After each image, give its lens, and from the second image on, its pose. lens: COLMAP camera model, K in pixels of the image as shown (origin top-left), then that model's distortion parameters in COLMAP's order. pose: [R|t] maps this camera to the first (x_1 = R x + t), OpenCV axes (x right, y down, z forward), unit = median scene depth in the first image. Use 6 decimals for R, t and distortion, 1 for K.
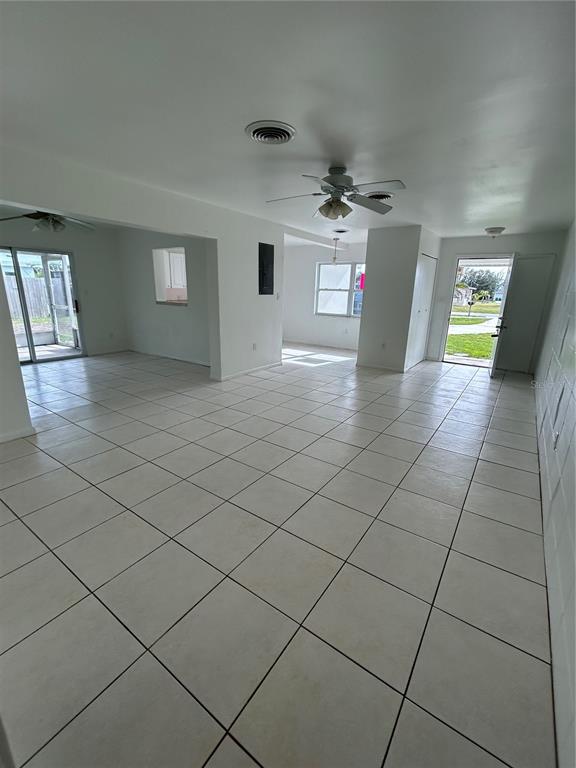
lens RADIAL K [[333.4, 0, 287.9], [0, 333.4, 385.4], [0, 0, 1]] dist [-0.008033, 0.001154]
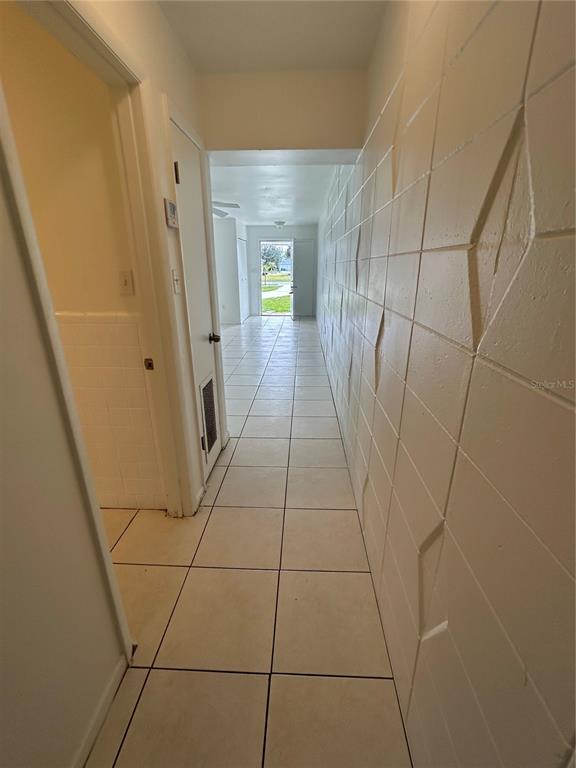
lens RADIAL K [[333.4, 0, 288.4], [0, 333.4, 382.9], [0, 0, 1]] dist [-0.008033, 0.001154]
pose [[0.844946, -0.197411, 0.497087, -0.225541], [0.164538, 0.980261, 0.109617, 0.082174], [-0.508915, -0.010831, 0.860749, -0.311483]]
